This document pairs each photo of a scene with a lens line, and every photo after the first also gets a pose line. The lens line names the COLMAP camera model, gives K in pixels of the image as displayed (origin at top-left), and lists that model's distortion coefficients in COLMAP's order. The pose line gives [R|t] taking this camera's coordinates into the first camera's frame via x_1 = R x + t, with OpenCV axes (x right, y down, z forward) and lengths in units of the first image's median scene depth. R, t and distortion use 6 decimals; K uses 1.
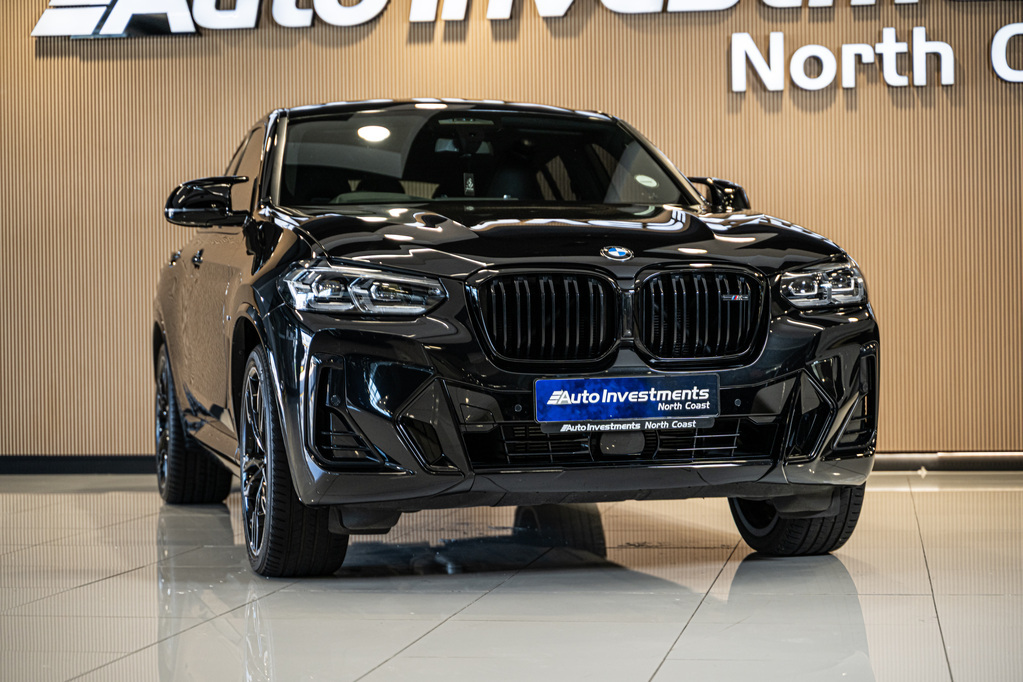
lens RADIAL K [[2159.4, 0, 511.5], [0, 2159.4, 341.0], [0, 0, 1]] dist [-0.057661, -0.125573]
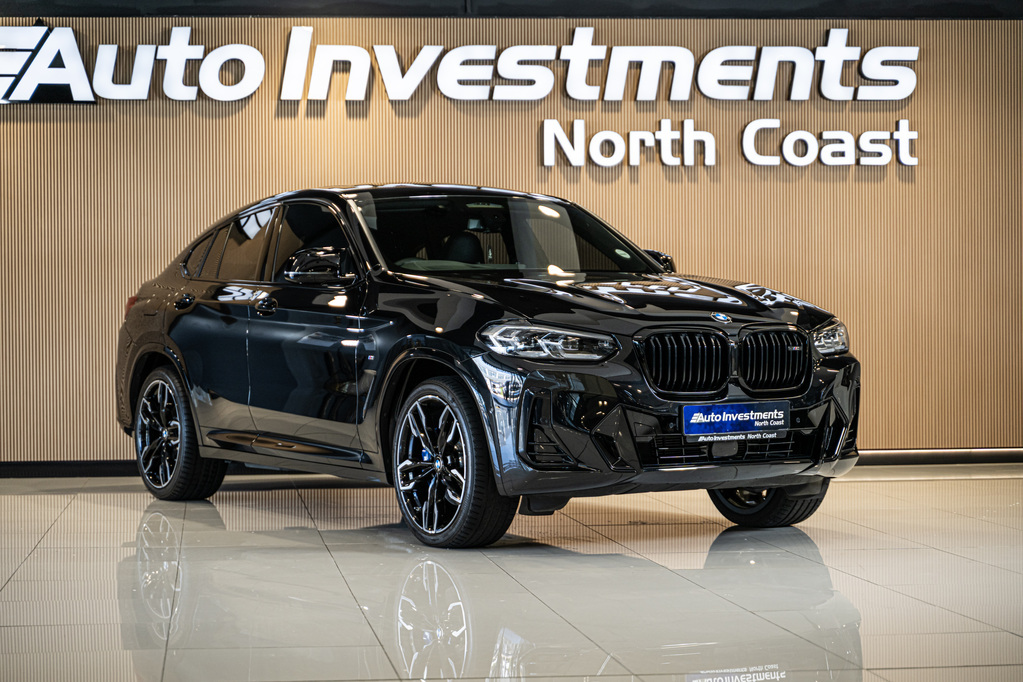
lens RADIAL K [[2188.6, 0, 408.9], [0, 2188.6, 342.2], [0, 0, 1]] dist [-0.036590, 0.052954]
pose [[0.966163, 0.003888, 0.257903, -0.428926], [-0.004010, 0.999992, -0.000053, -0.018770], [-0.257901, -0.000983, 0.966171, -0.293331]]
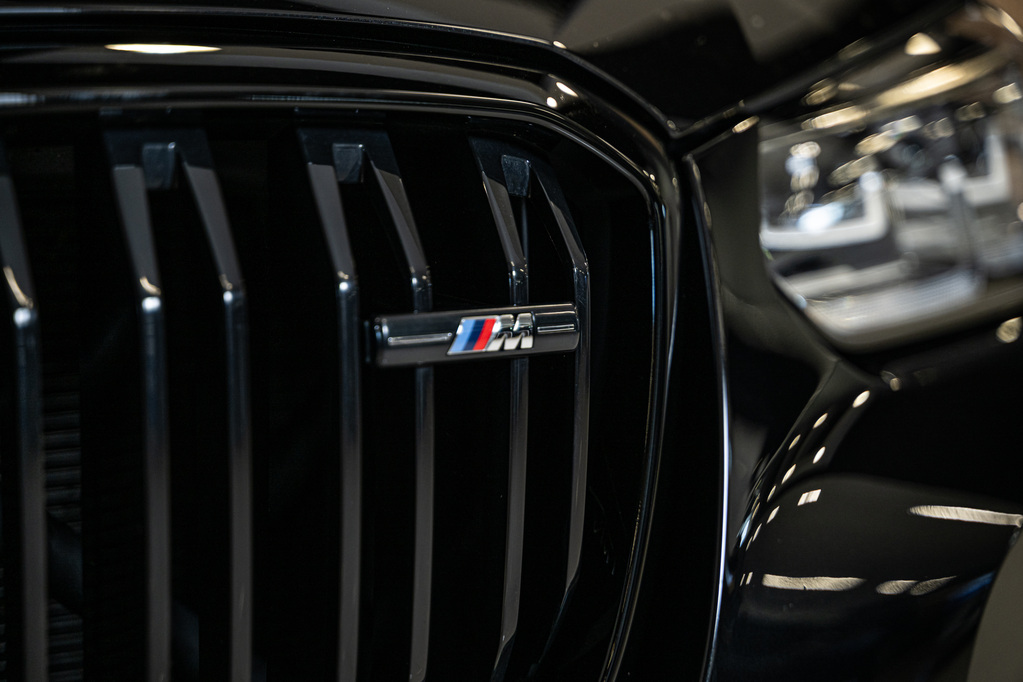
lens RADIAL K [[2159.4, 0, 511.5], [0, 2159.4, 341.0], [0, 0, 1]] dist [-0.057661, -0.125573]
pose [[0.971485, -0.020022, 0.236255, 0.062958], [-0.003287, 0.995195, 0.097858, -0.025179], [-0.237079, -0.095844, 0.966751, 0.716900]]
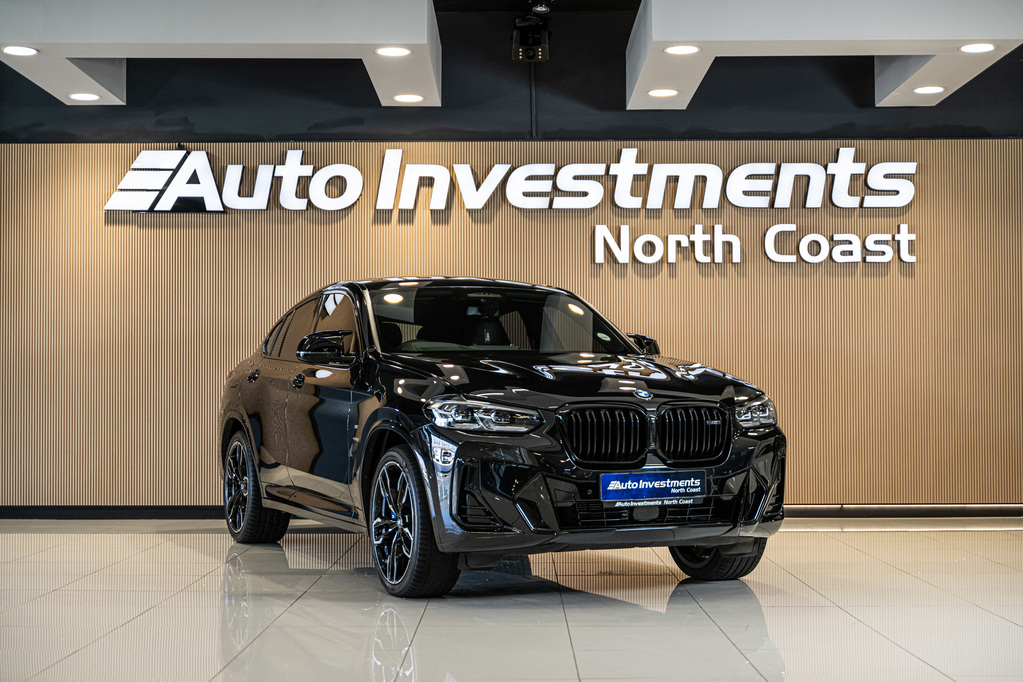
lens RADIAL K [[1623.7, 0, 511.5], [0, 1623.7, 341.0], [0, 0, 1]] dist [-0.009591, -0.029669]
pose [[0.986192, 0.016462, 0.164784, -0.199974], [-0.010504, 0.999261, -0.036967, -0.027999], [-0.165271, 0.034726, 0.985637, -0.143438]]
